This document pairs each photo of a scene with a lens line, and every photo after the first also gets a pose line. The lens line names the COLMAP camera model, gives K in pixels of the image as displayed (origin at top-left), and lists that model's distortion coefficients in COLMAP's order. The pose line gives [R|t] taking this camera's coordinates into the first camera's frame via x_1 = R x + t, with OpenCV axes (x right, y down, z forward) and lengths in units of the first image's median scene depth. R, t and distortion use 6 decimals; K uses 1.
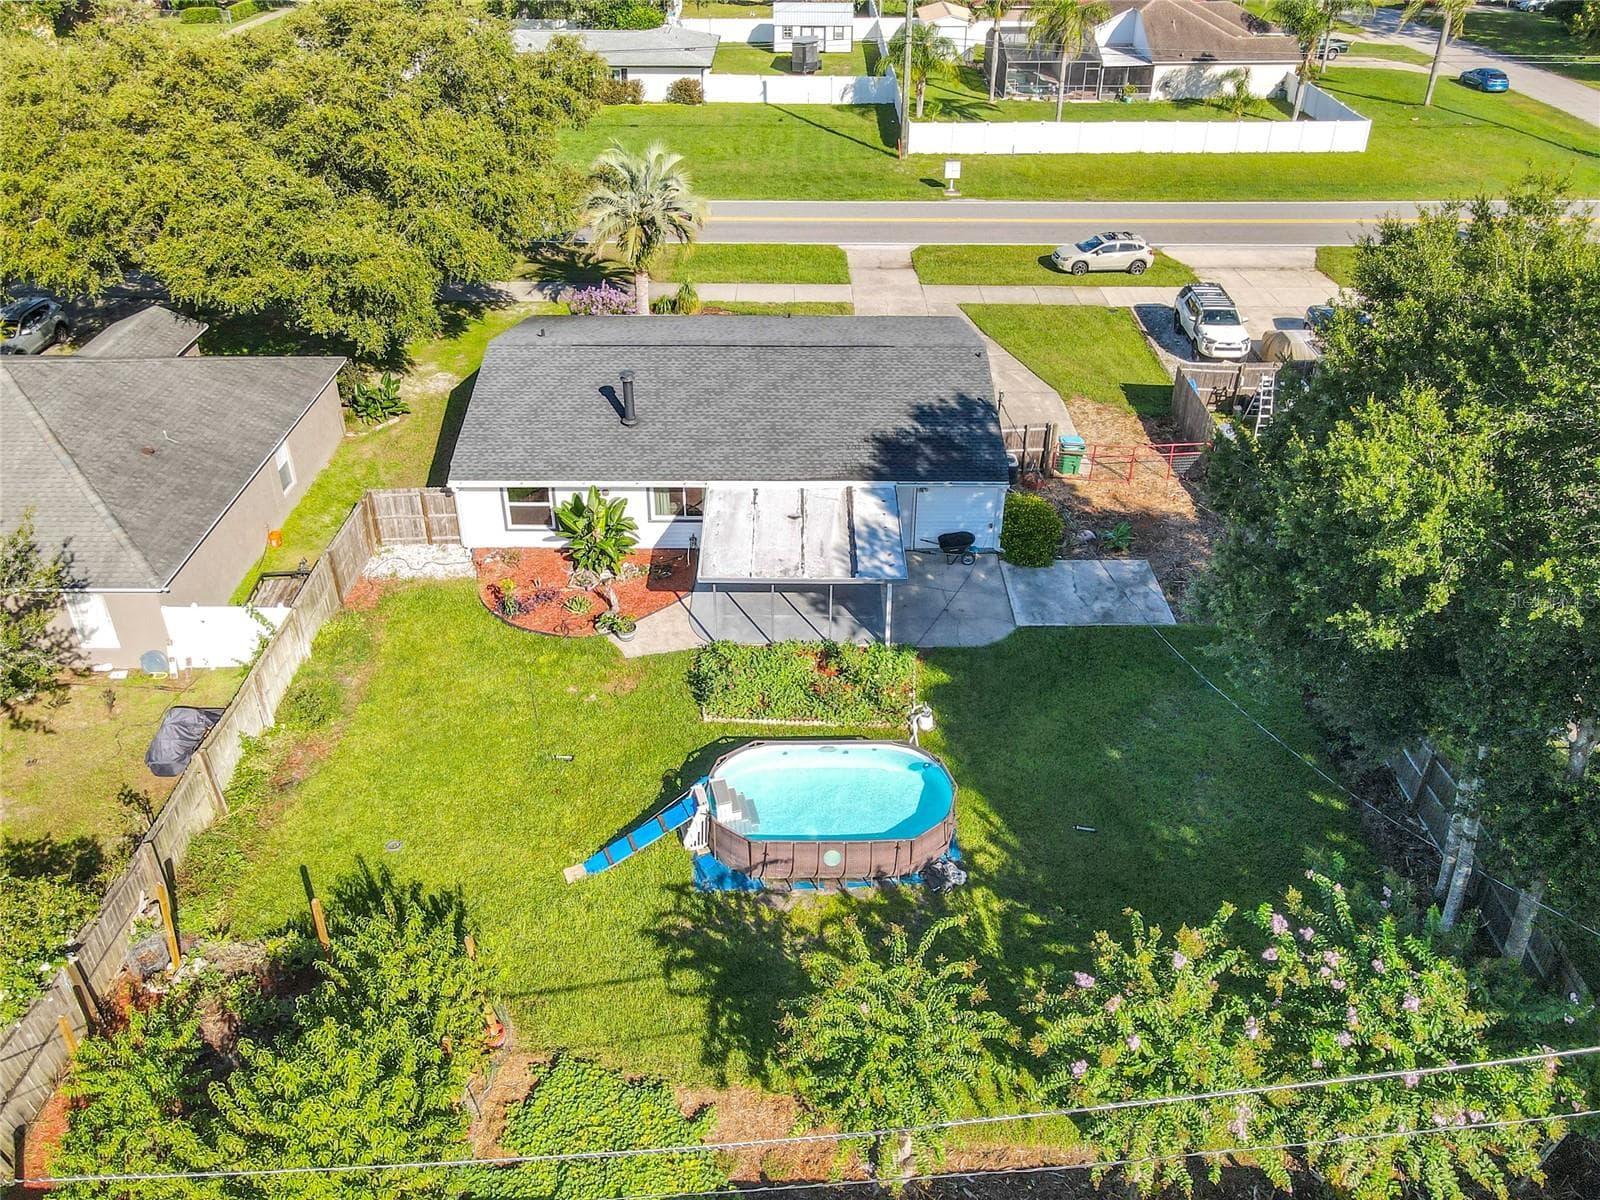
lens RADIAL K [[1255.5, 0, 804.1], [0, 1255.5, 453.9], [0, 0, 1]] dist [-0.009556, -0.003683]
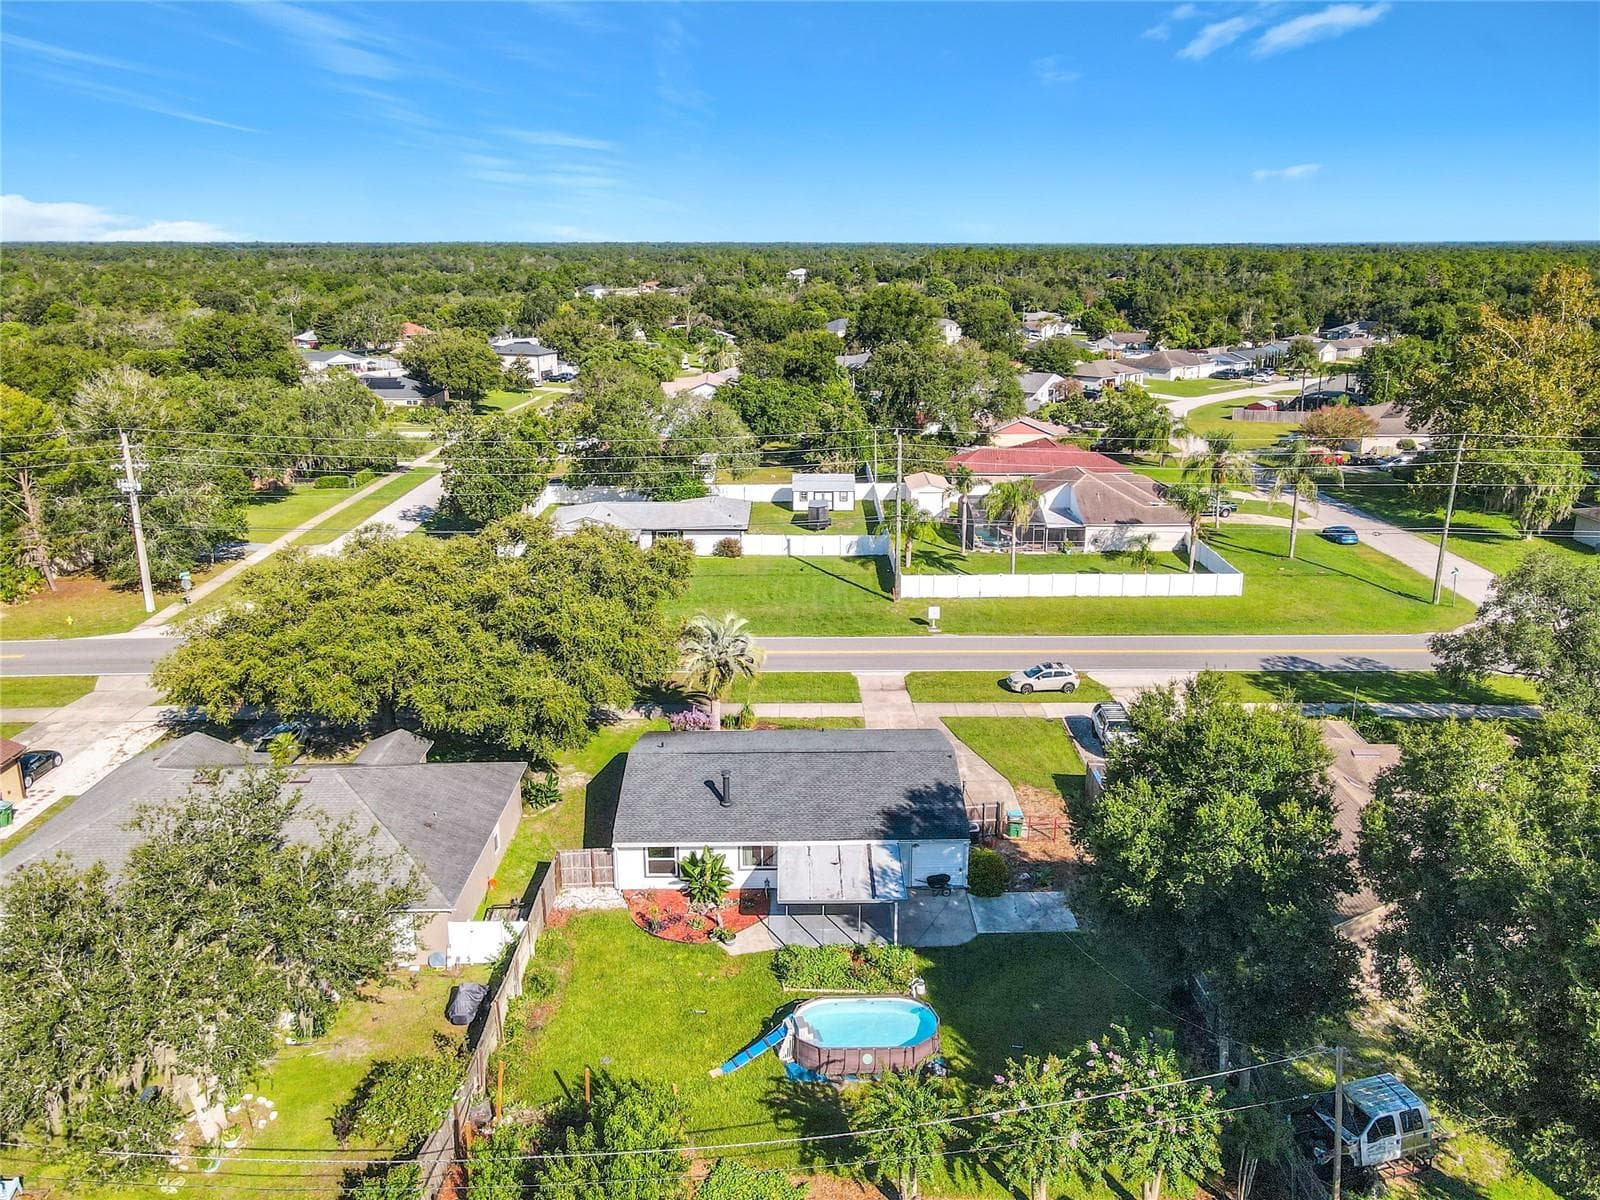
lens RADIAL K [[1223.4, 0, 826.6], [0, 1223.4, 527.5], [0, 0, 1]] dist [0.014650, 0.003663]
pose [[0.999773, -0.007966, 0.019763, -0.040844], [0.012715, 0.967298, -0.253322, 0.029142], [-0.017099, 0.253516, 0.967180, -0.544377]]
